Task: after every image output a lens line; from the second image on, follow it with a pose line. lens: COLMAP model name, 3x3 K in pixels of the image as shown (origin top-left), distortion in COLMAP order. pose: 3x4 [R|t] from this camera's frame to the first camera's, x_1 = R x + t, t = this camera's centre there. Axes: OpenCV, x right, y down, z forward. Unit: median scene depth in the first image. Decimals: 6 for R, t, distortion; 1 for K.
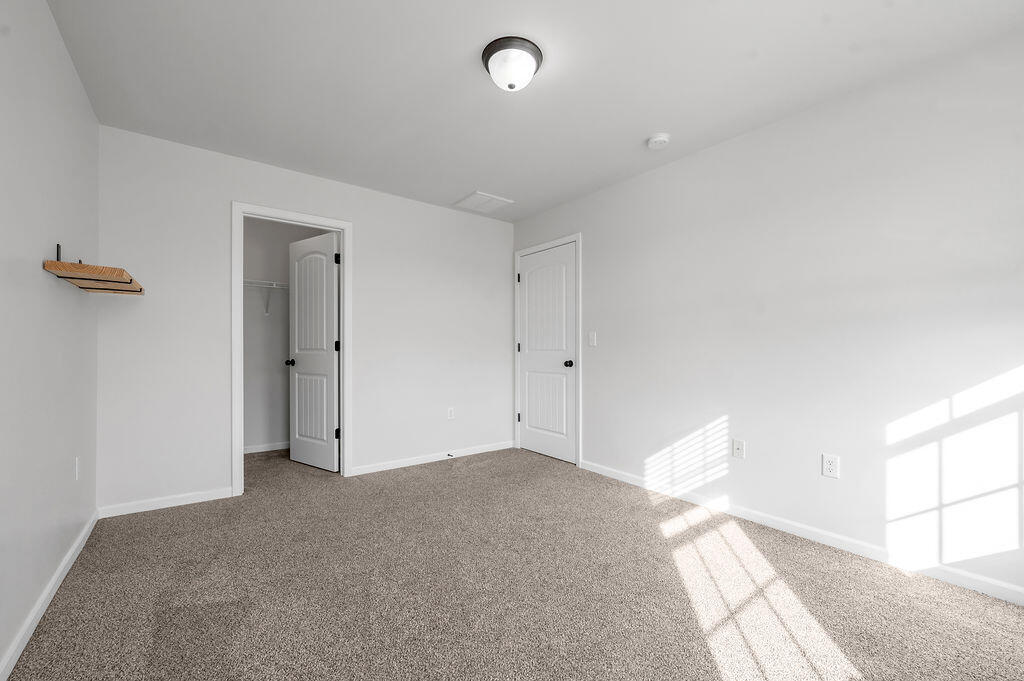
lens RADIAL K [[409.8, 0, 512.2], [0, 409.8, 344.2], [0, 0, 1]] dist [0.000016, -0.000012]
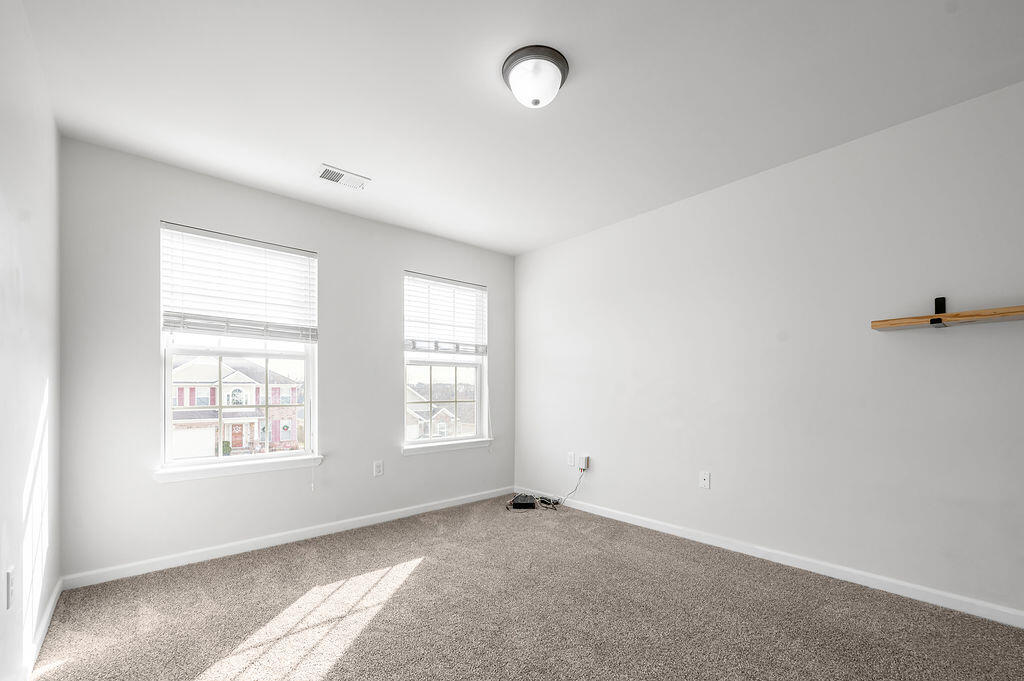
lens RADIAL K [[430.0, 0, 513.4], [0, 430.0, 389.3], [0, 0, 1]] dist [0.000930, 0.000047]
pose [[-0.997917, -0.001131, -0.064498, 0.074280], [-0.000321, 0.999921, -0.012552, 0.014207], [0.064507, -0.012506, -0.997839, 1.331407]]
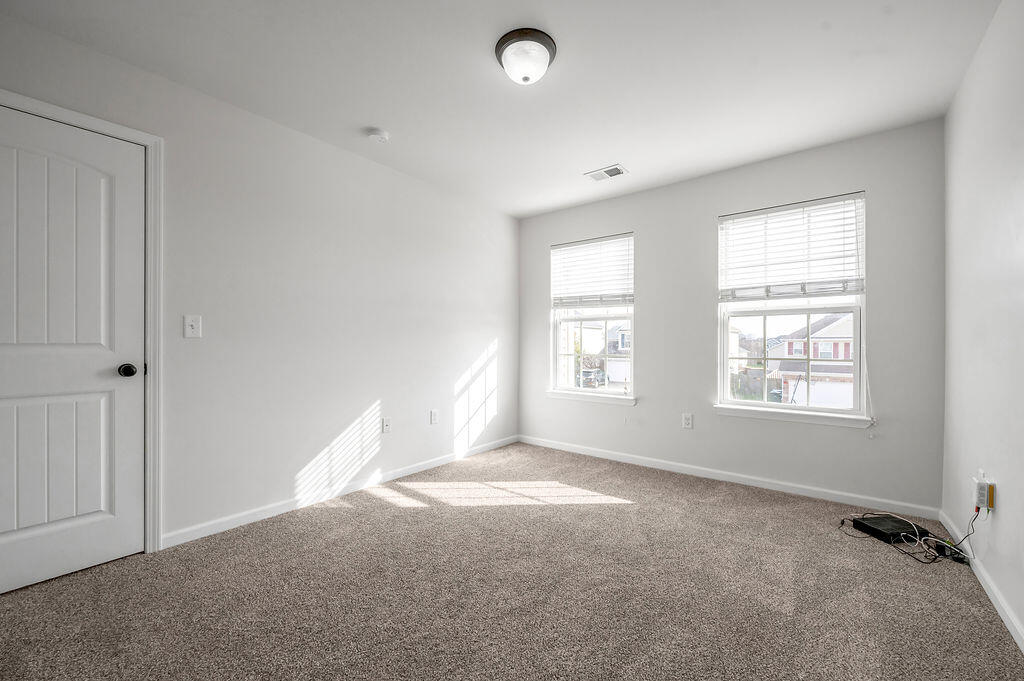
lens RADIAL K [[403.8, 0, 512.0], [0, 403.8, 340.5], [0, 0, 1]] dist [-0.000333, -0.000073]
pose [[-0.235415, 0.005298, 0.971880, -0.646847], [-0.015446, 0.999838, -0.009192, 0.009075], [-0.971772, -0.017176, -0.235295, 0.858514]]
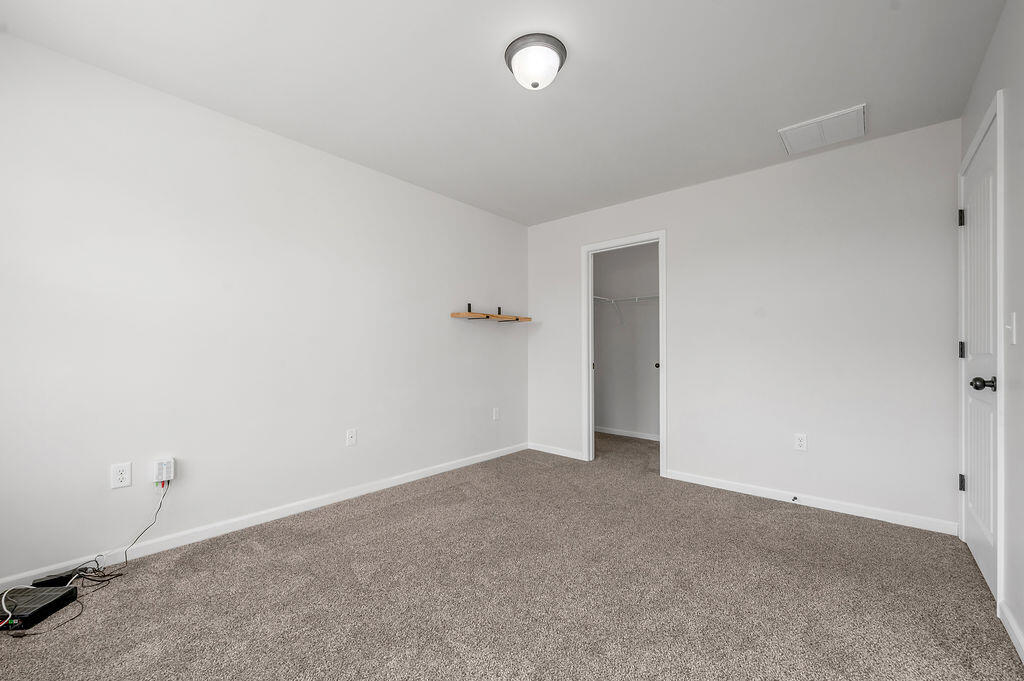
lens RADIAL K [[411.6, 0, 512.7], [0, 411.6, 354.4], [0, 0, 1]] dist [0.000011, -0.000094]
pose [[0.197003, 0.000293, -0.980403, 0.656864], [0.011957, 0.999925, 0.002702, 0.008943], [0.980330, -0.012255, 0.196985, 0.515841]]
